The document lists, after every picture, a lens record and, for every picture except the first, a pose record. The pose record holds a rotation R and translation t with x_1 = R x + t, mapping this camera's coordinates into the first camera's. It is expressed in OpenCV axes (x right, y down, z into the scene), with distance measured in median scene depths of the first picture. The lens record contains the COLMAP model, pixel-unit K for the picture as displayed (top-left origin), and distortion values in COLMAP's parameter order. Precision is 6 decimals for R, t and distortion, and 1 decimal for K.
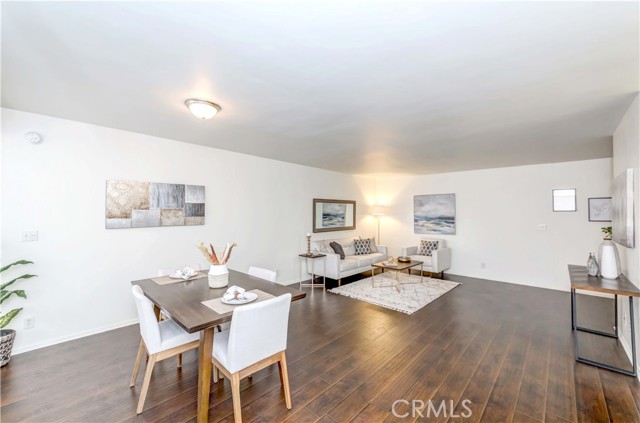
lens RADIAL K [[254.1, 0, 315.8], [0, 254.1, 211.5], [0, 0, 1]] dist [0.000174, -0.000006]
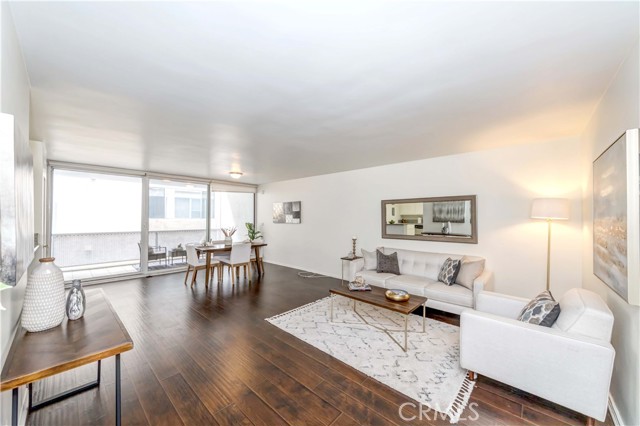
lens RADIAL K [[234.1, 0, 322.7], [0, 234.1, 213.9], [0, 0, 1]] dist [-0.000829, -0.000034]
pose [[0.031844, -0.018405, -0.999323, 1.164035], [0.005059, 0.999821, -0.018253, 0.017308], [0.999480, -0.004475, 0.031932, 1.085457]]
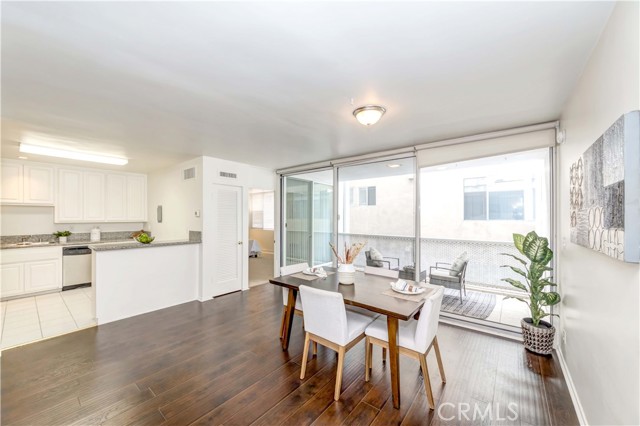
lens RADIAL K [[244.4, 0, 318.7], [0, 244.4, 216.5], [0, 0, 1]] dist [-0.001157, -0.000052]
pose [[-0.996466, -0.006691, -0.083729, -0.104129], [-0.005770, 0.999920, -0.011242, 0.010212], [0.083798, -0.010719, -0.996425, 1.196247]]
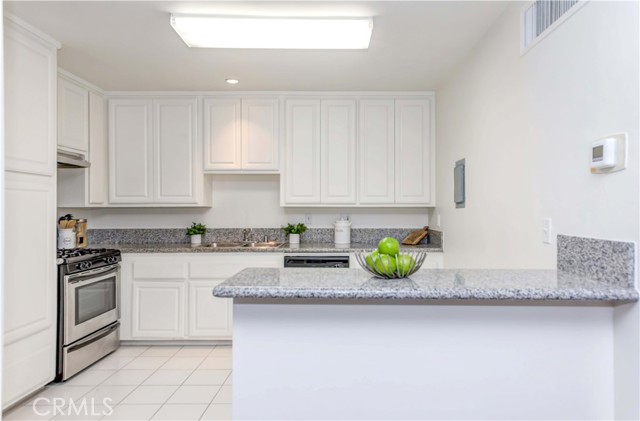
lens RADIAL K [[418.3, 0, 339.1], [0, 418.3, 208.4], [0, 0, 1]] dist [0.006959, 0.003532]
pose [[-0.698779, -0.006773, 0.715306, 0.238043], [-0.012041, 0.999925, -0.002294, 0.040775], [-0.715237, -0.010216, -0.698808, 0.515176]]
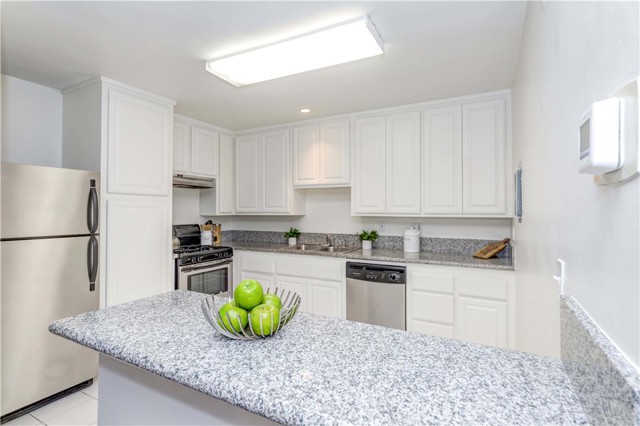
lens RADIAL K [[318.1, 0, 320.5], [0, 318.1, 208.4], [0, 0, 1]] dist [-0.000185, -0.000040]
pose [[-0.275713, -0.003008, 0.961235, 0.254689], [-0.011133, 0.999938, -0.000064, 0.015612], [-0.961175, -0.010719, -0.275730, 0.217379]]
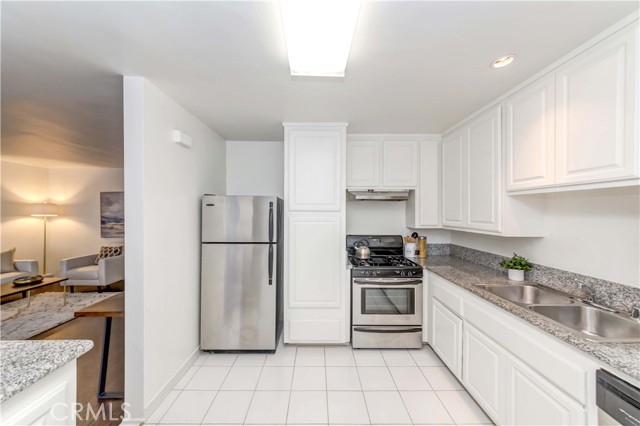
lens RADIAL K [[228.4, 0, 320.7], [0, 228.4, 211.2], [0, 0, 1]] dist [0.000202, 0.000519]
pose [[0.711350, -0.006726, 0.702805, 0.637348], [-0.002042, 0.999930, 0.011636, -0.017999], [-0.702835, -0.009712, 0.711287, -0.035629]]
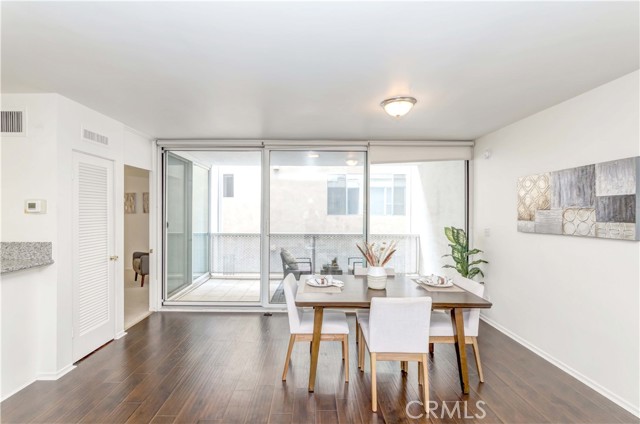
lens RADIAL K [[291.6, 0, 310.7], [0, 291.6, 211.3], [0, 0, 1]] dist [0.000627, -0.000013]
pose [[-0.724488, -0.007200, -0.689250, 0.343585], [-0.001272, 0.999958, -0.009108, 0.004008], [0.689286, -0.005722, -0.724467, 0.955511]]
